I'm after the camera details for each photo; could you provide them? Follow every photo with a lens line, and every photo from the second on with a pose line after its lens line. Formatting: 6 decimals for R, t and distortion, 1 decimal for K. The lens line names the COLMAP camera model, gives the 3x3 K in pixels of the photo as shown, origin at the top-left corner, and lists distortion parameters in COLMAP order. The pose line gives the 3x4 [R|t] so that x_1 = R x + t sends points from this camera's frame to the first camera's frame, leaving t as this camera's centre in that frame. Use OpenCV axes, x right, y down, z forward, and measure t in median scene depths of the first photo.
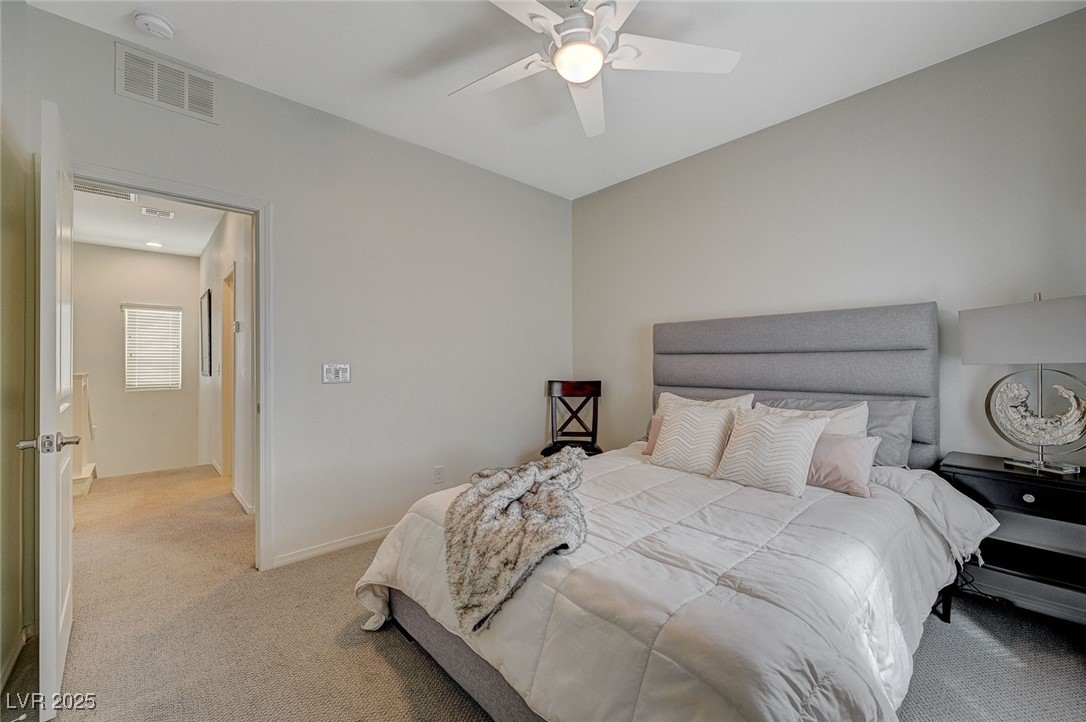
lens RADIAL K [[434.6, 0, 546.3], [0, 434.6, 361.2], [0, 0, 1]] dist [0.005947, -0.001864]
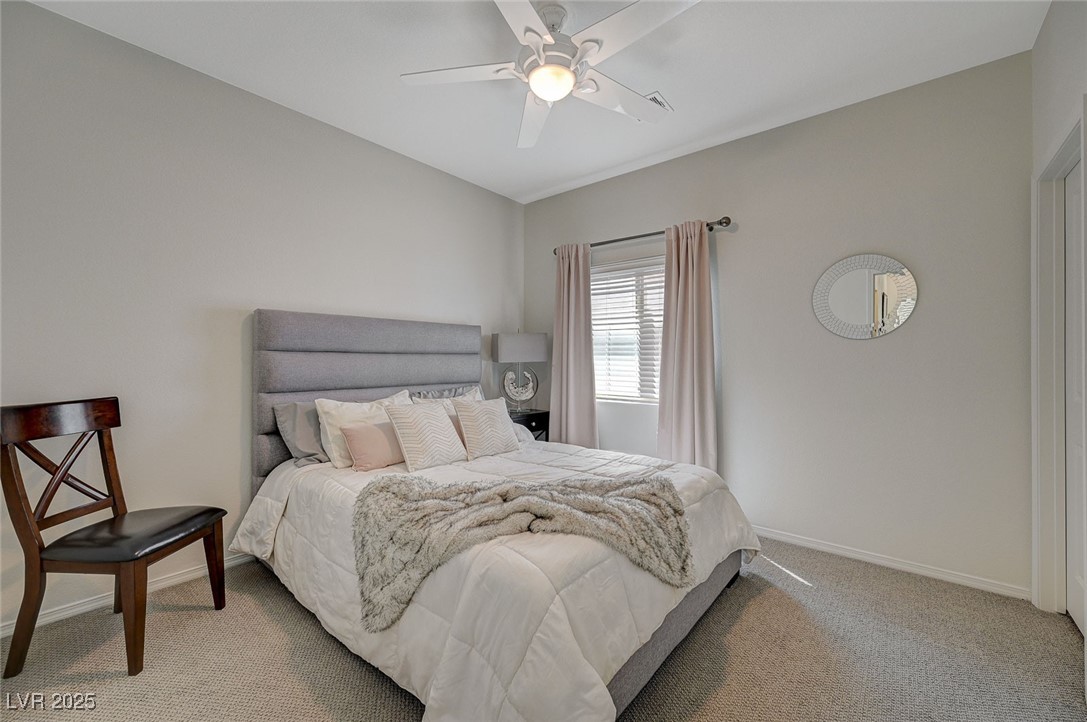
lens RADIAL K [[435.0, 0, 549.3], [0, 435.0, 360.2], [0, 0, 1]] dist [0.005947, -0.001864]
pose [[-0.132430, 0.001974, 0.991190, -0.678889], [-0.001915, 0.999996, -0.002248, 0.000844], [-0.991190, -0.002196, -0.132426, 0.787457]]
